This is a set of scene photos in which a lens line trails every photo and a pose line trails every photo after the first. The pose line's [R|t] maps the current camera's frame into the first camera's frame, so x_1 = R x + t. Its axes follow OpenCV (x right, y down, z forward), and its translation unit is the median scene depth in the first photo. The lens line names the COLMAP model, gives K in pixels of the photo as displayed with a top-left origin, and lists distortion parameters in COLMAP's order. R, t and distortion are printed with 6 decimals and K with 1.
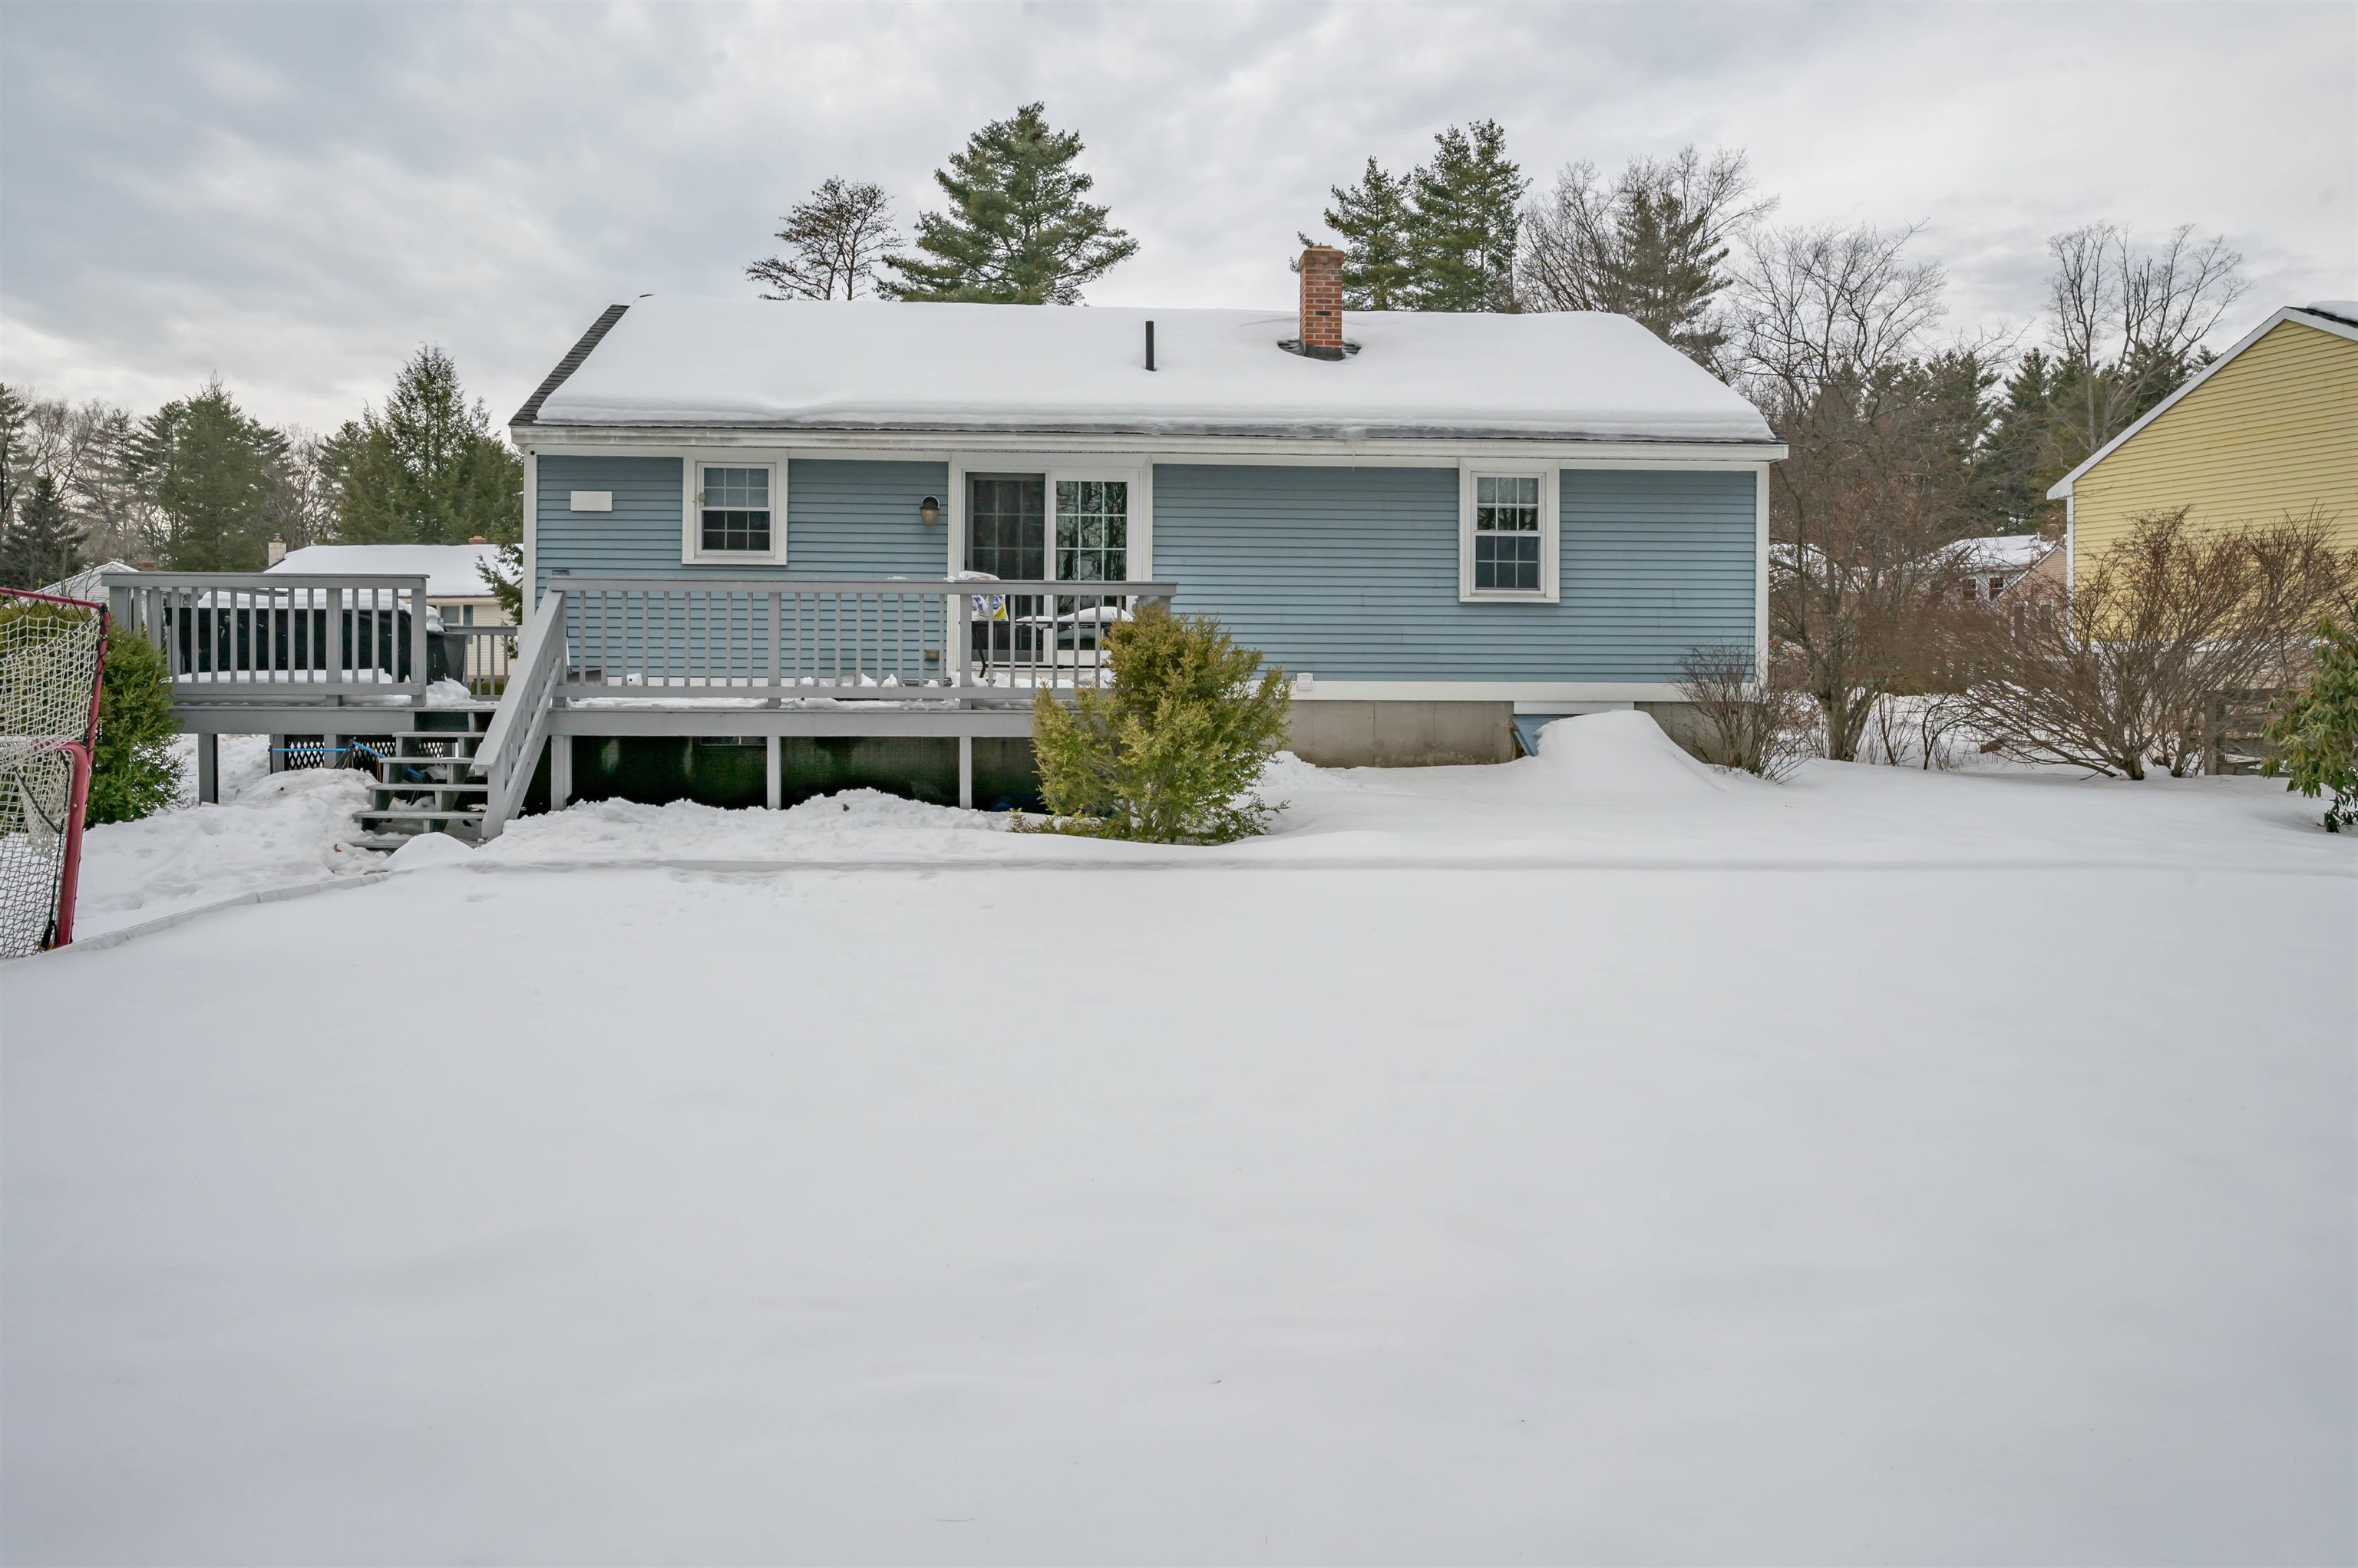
lens RADIAL K [[1679.1, 0, 1118.3], [0, 1679.1, 731.0], [0, 0, 1]] dist [-0.001263, -0.000288]
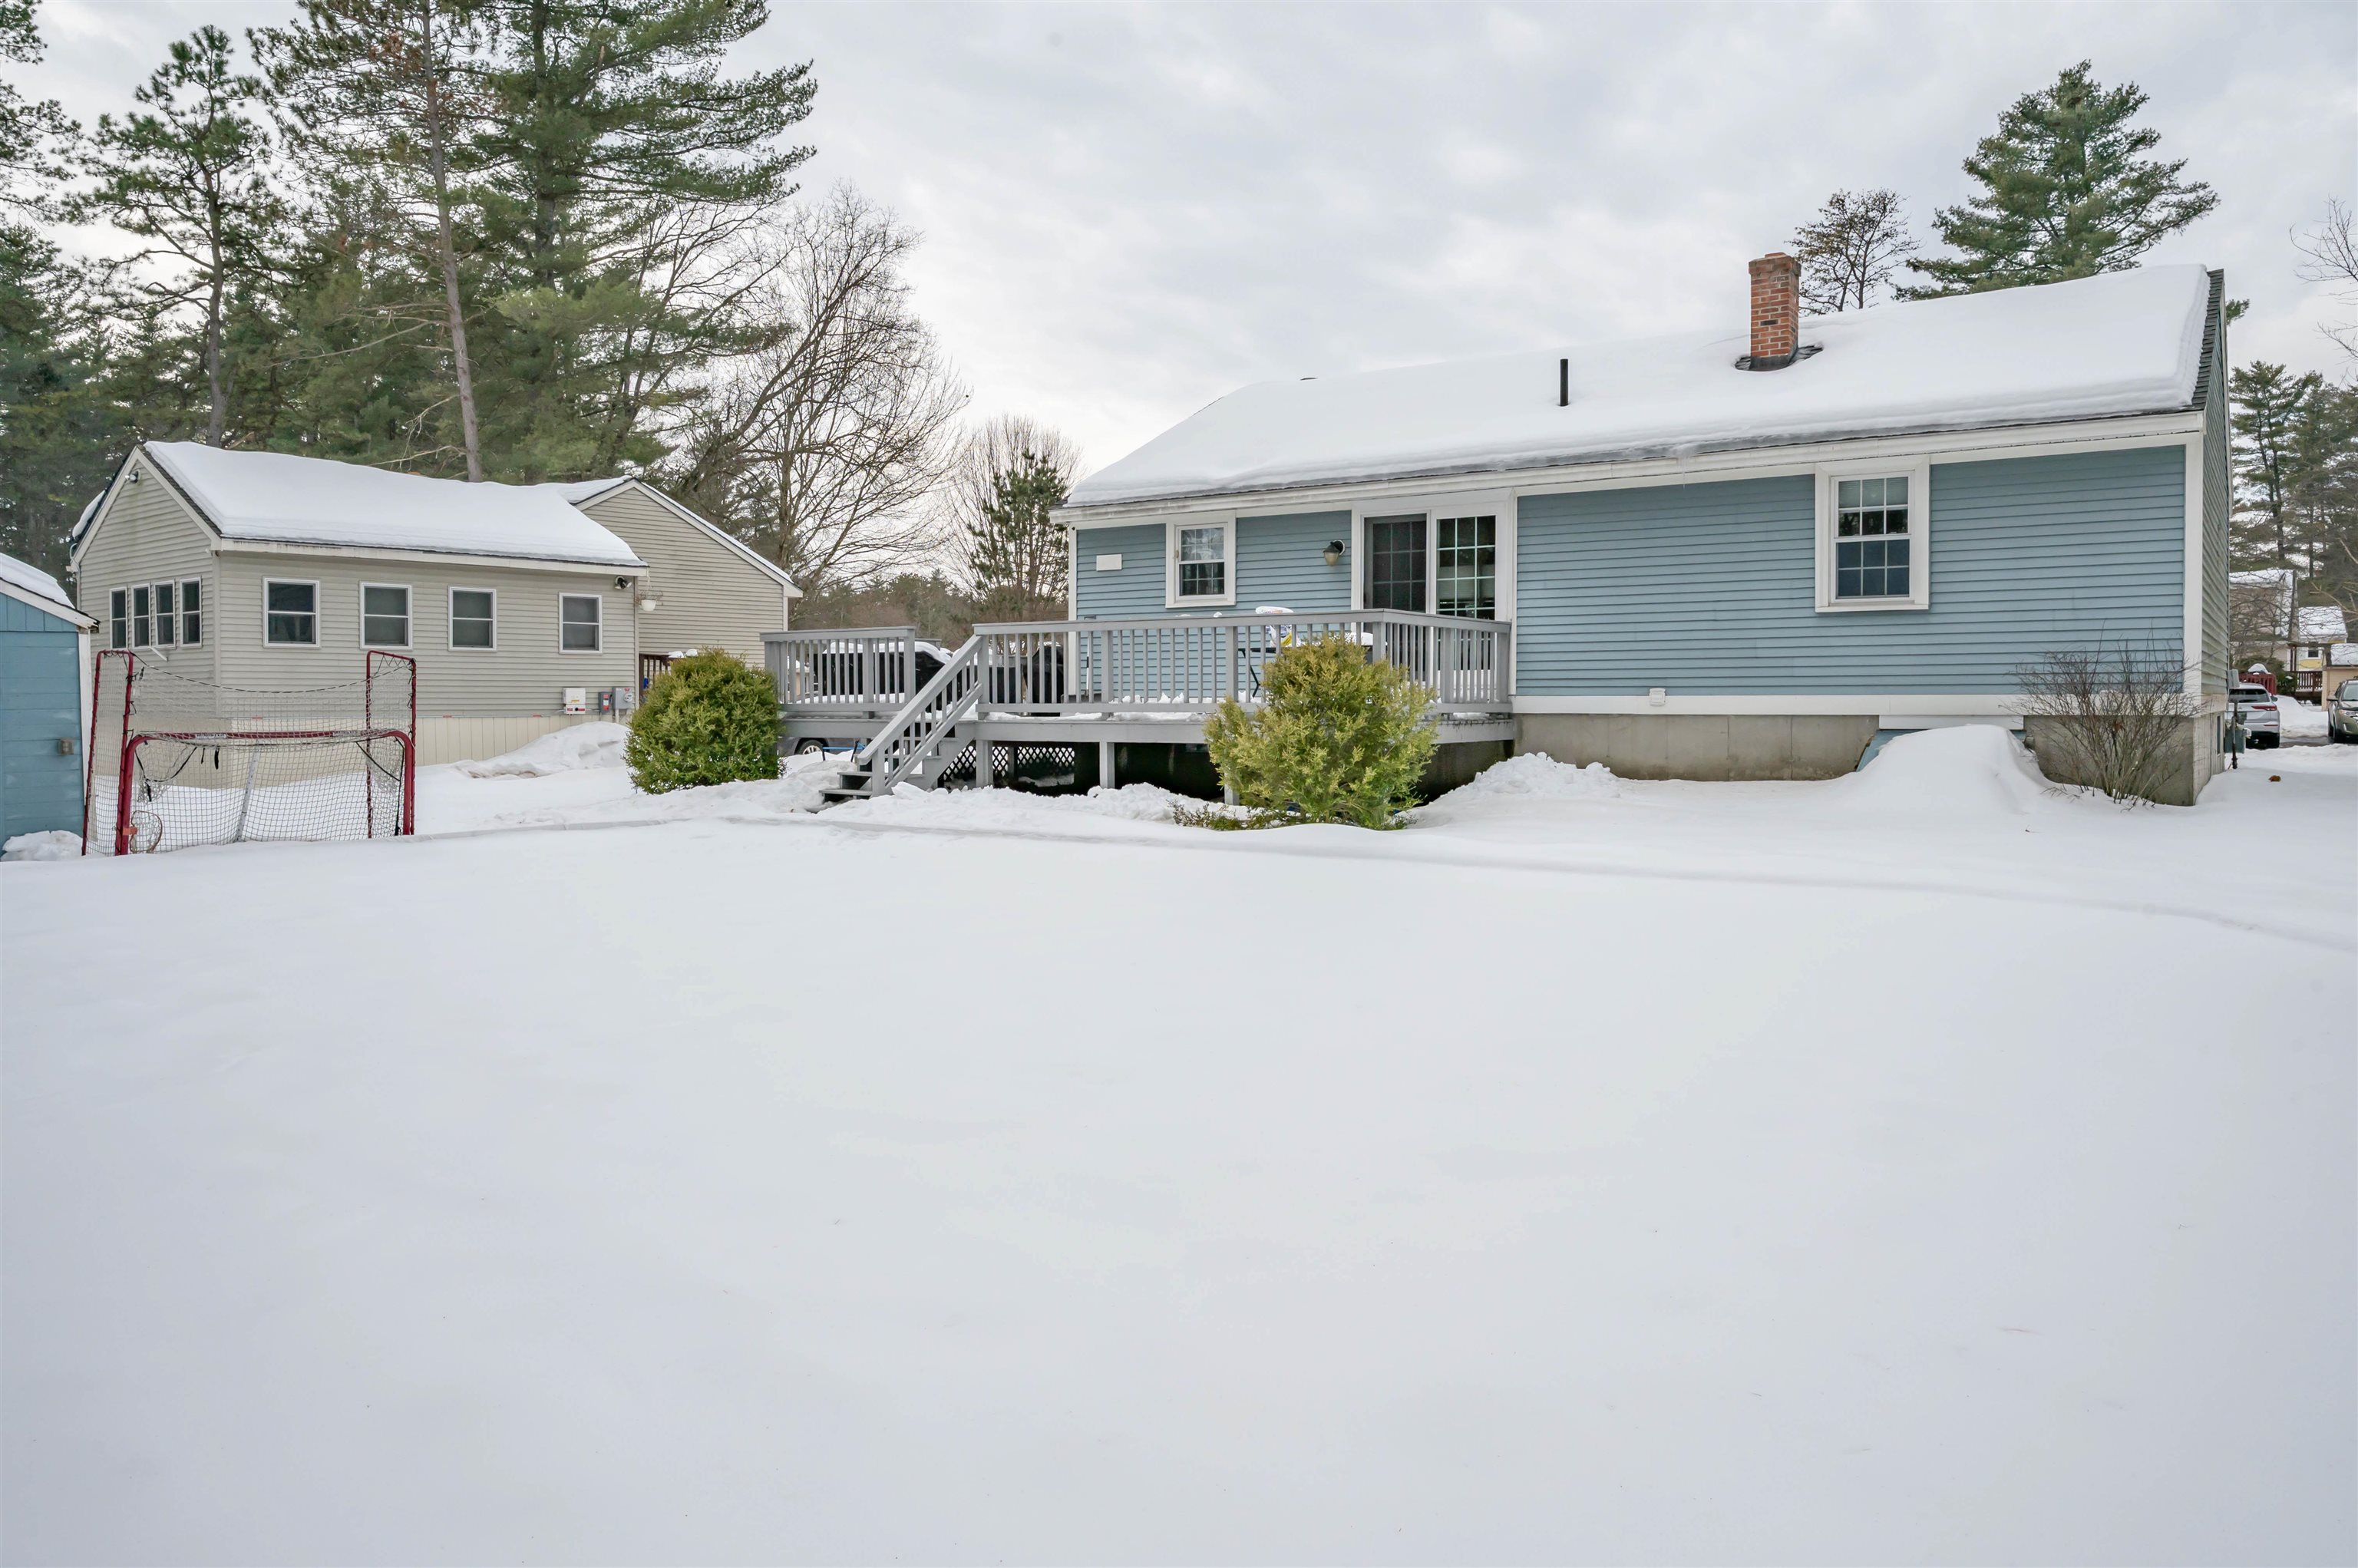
lens RADIAL K [[1622.9, 0, 1179.0], [0, 1622.9, 784.0], [0, 0, 1]] dist [-0.001246, 0.001247]
pose [[0.793253, 0.023436, -0.608442, 0.483282], [-0.012657, 0.999678, 0.022004, 0.005902], [0.608761, -0.009753, 0.793294, 0.034278]]
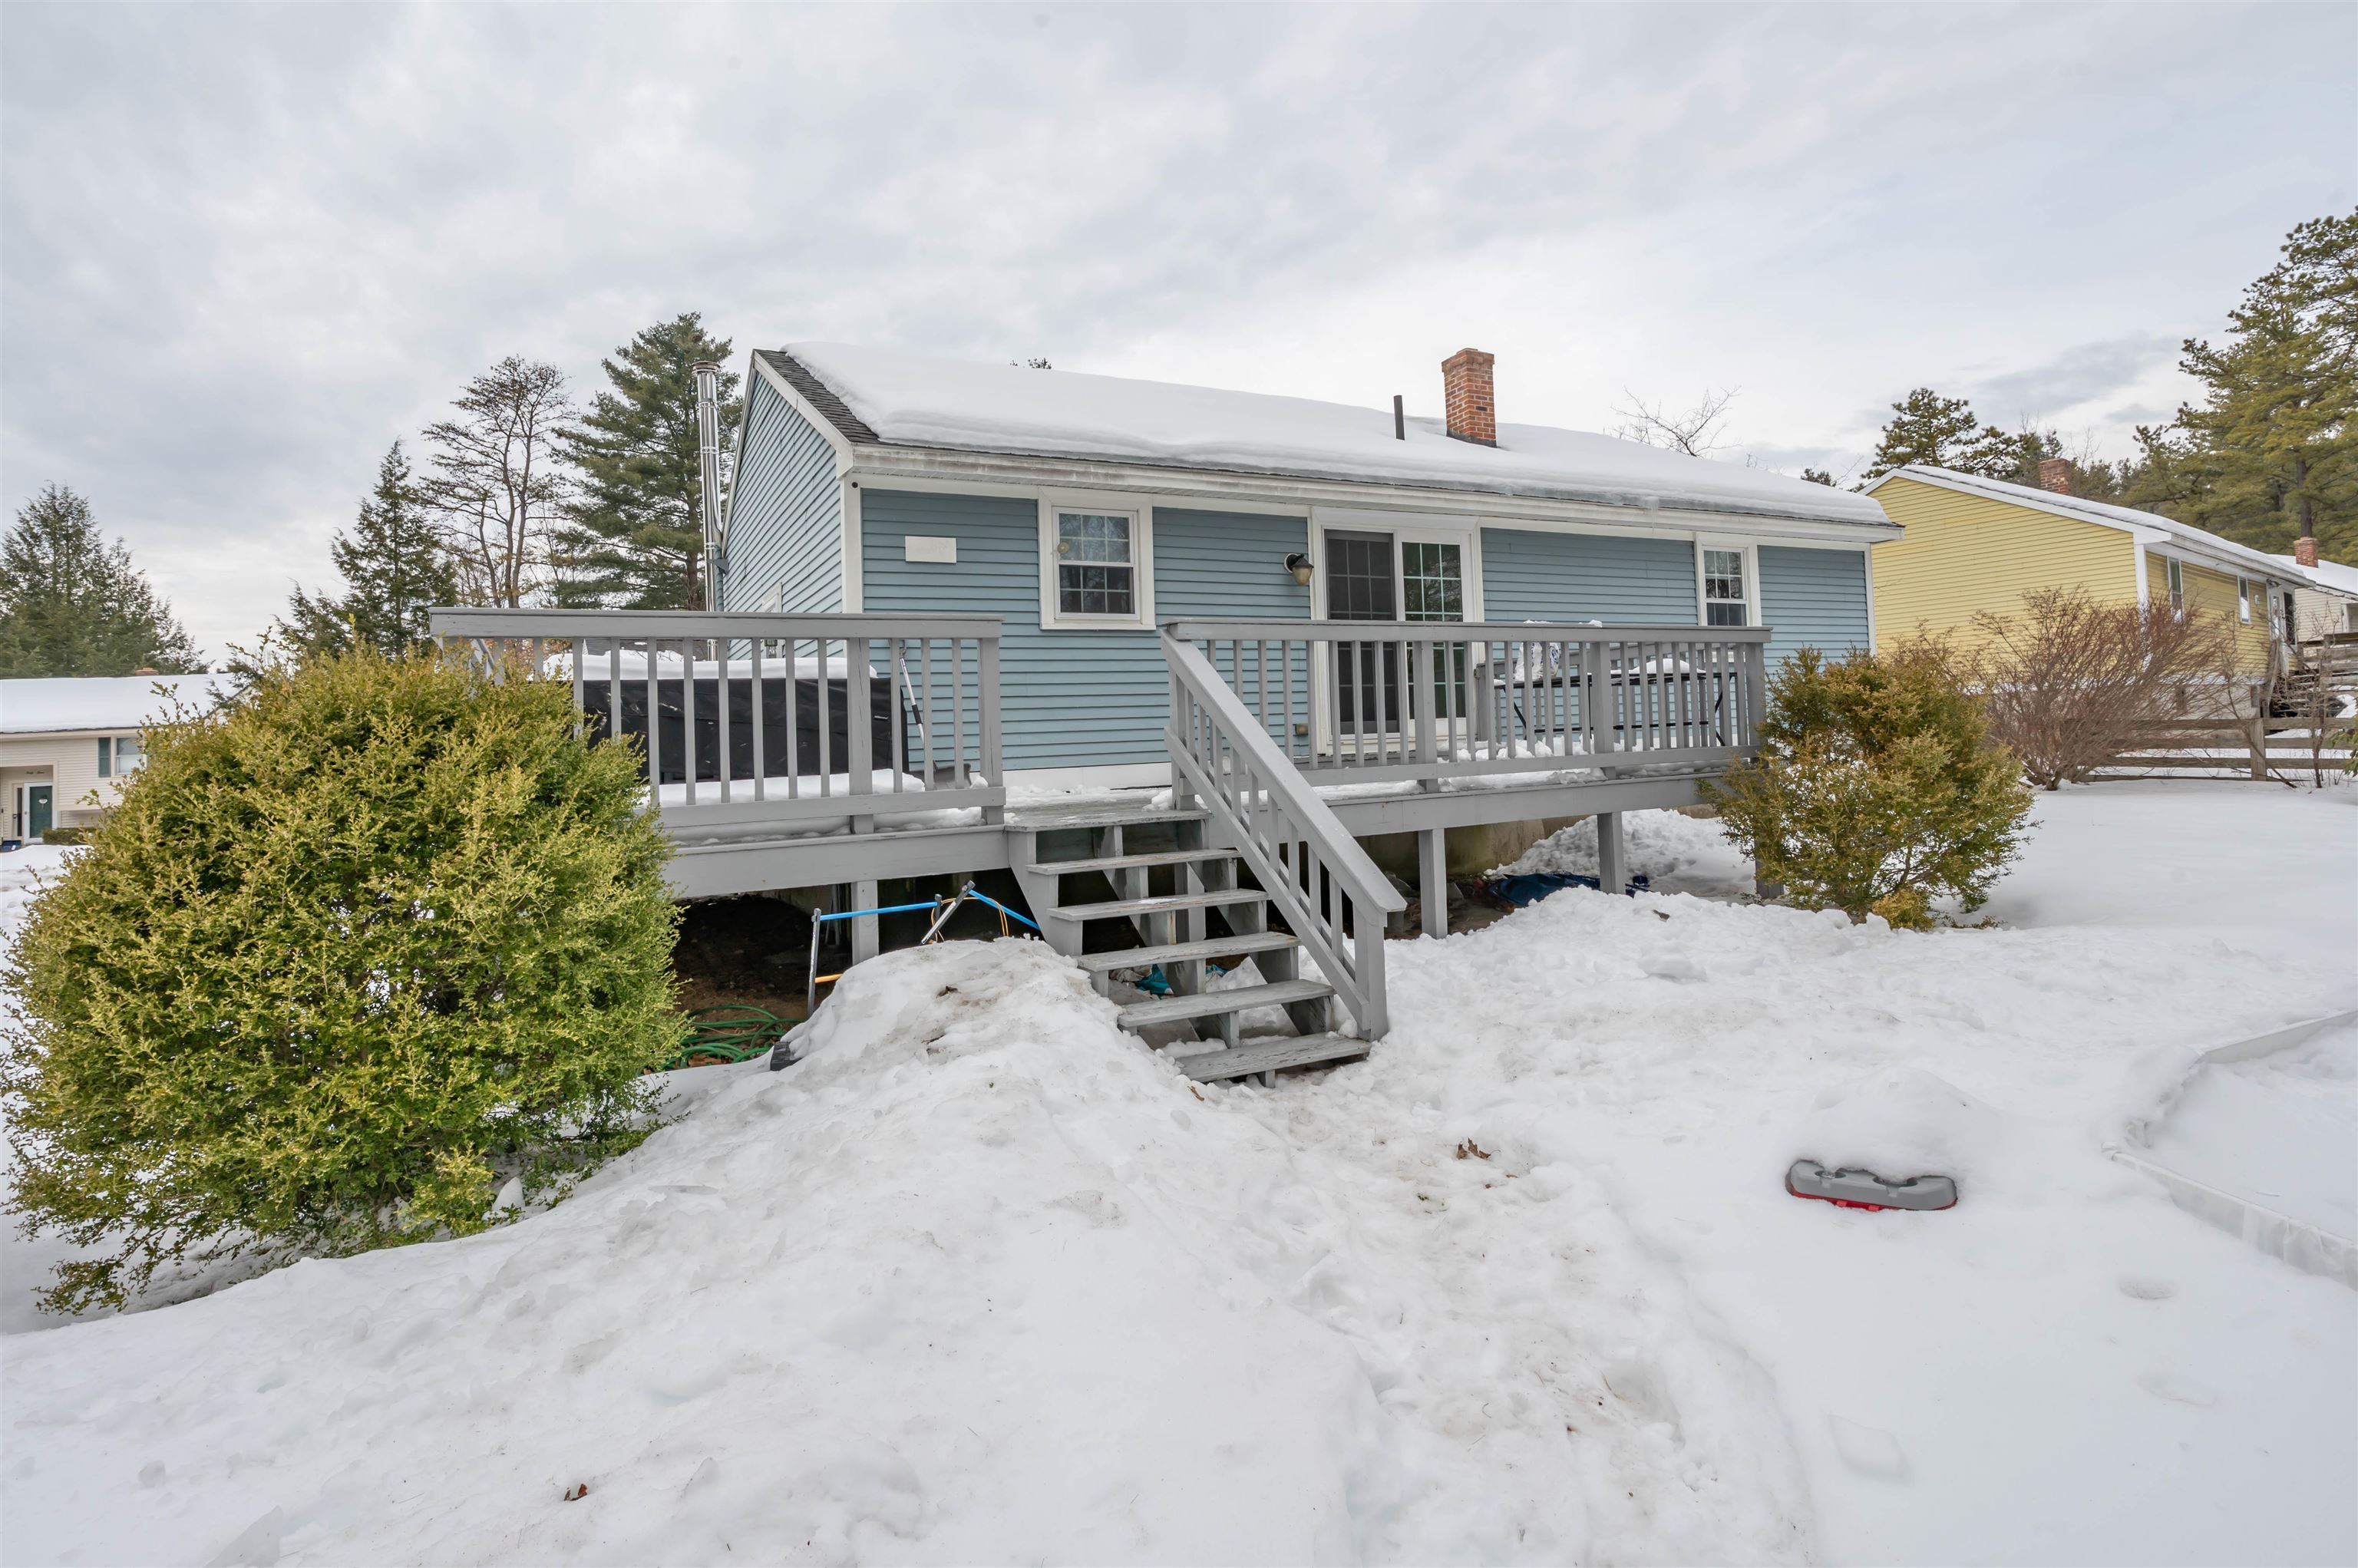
lens RADIAL K [[1169.1, 0, 1181.6], [0, 1169.1, 721.4], [0, 0, 1]] dist [-0.009181, 0.001032]
pose [[0.907498, -0.038052, 0.418330, -0.426156], [0.067150, 0.996223, -0.055053, -0.019099], [-0.414655, 0.078051, 0.906625, 0.452653]]
